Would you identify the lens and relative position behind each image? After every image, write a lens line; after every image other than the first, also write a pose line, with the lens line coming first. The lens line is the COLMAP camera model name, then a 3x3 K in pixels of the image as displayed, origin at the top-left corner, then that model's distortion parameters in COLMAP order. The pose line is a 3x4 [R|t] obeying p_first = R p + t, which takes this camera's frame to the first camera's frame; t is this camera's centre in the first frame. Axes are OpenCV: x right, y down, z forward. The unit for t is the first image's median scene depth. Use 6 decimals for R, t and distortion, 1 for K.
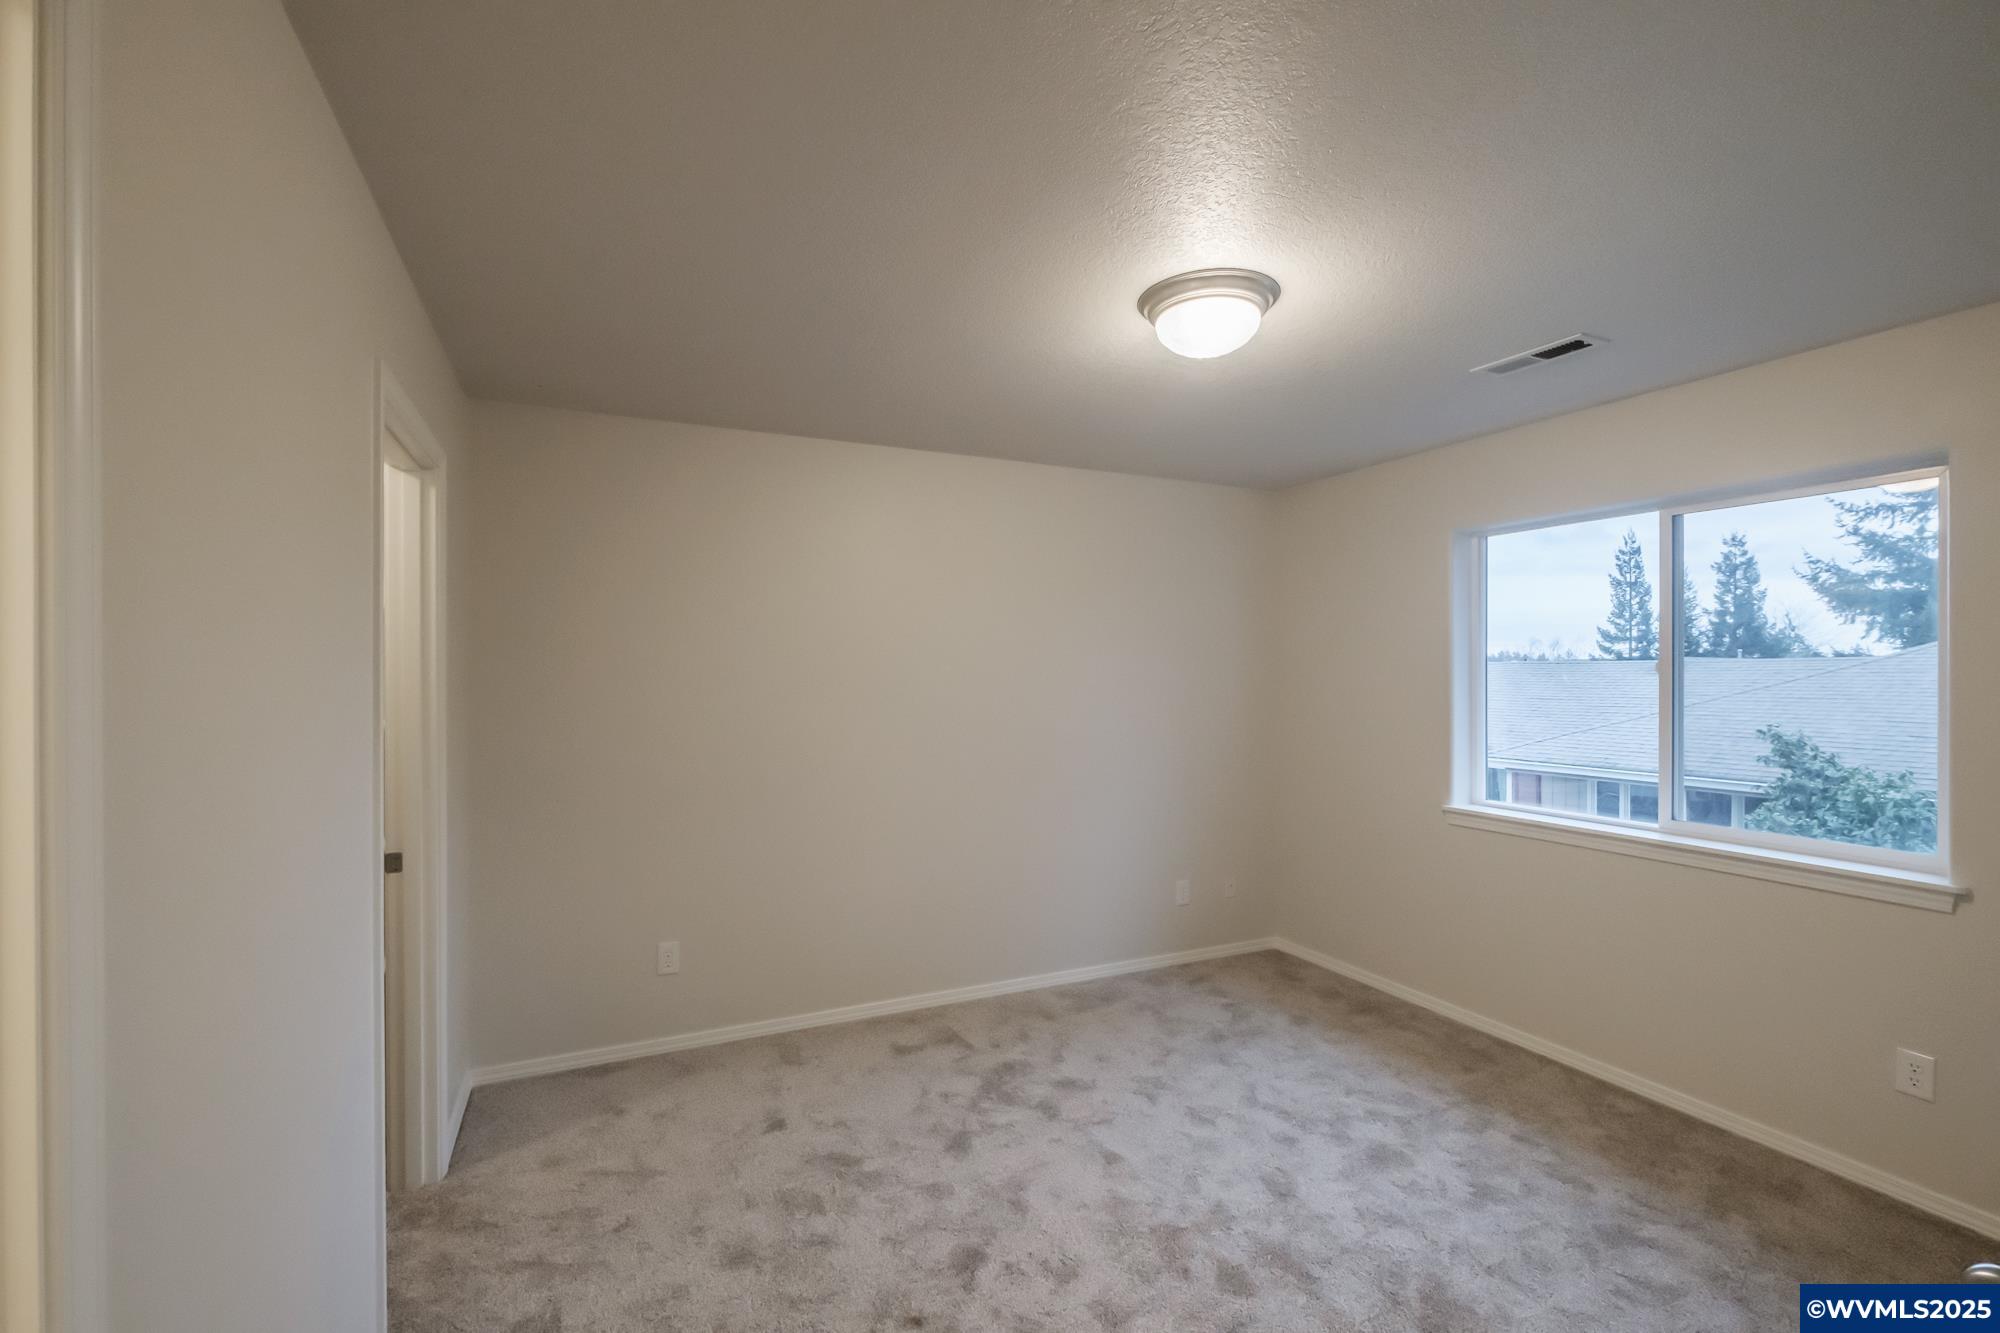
lens RADIAL K [[866.4, 0, 988.1], [0, 866.4, 671.3], [0, 0, 1]] dist [-0.004282, -0.000779]
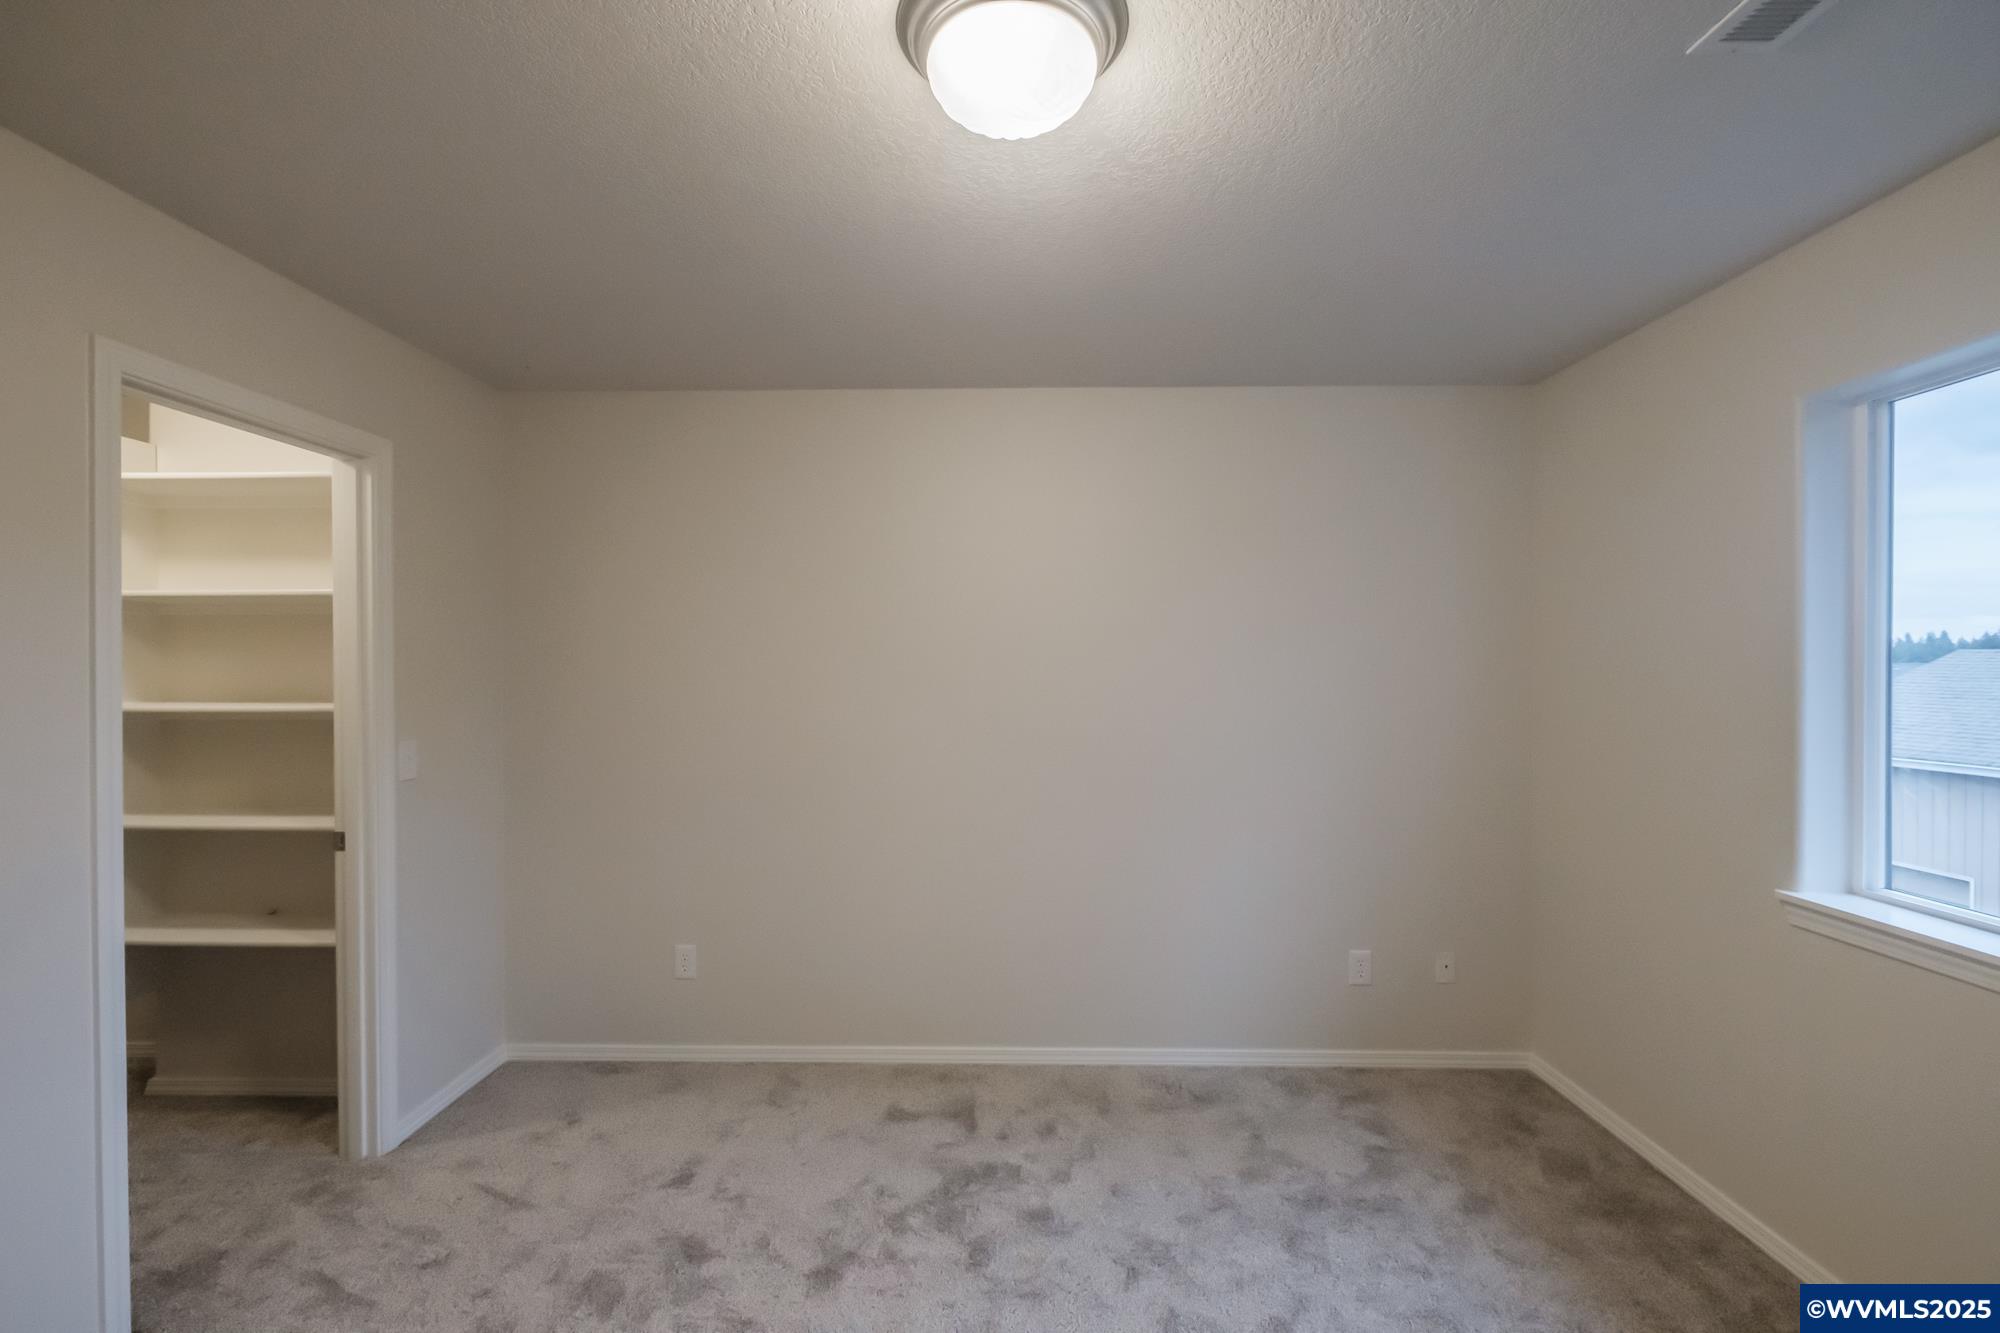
lens RADIAL K [[866.4, 0, 1003.6], [0, 866.4, 668.4], [0, 0, 1]] dist [-0.004282, -0.000779]
pose [[0.899786, 0.001535, -0.436329, 0.351862], [0.001927, 0.999970, 0.007493, 0.006664], [0.436328, -0.007582, 0.899756, 0.307649]]
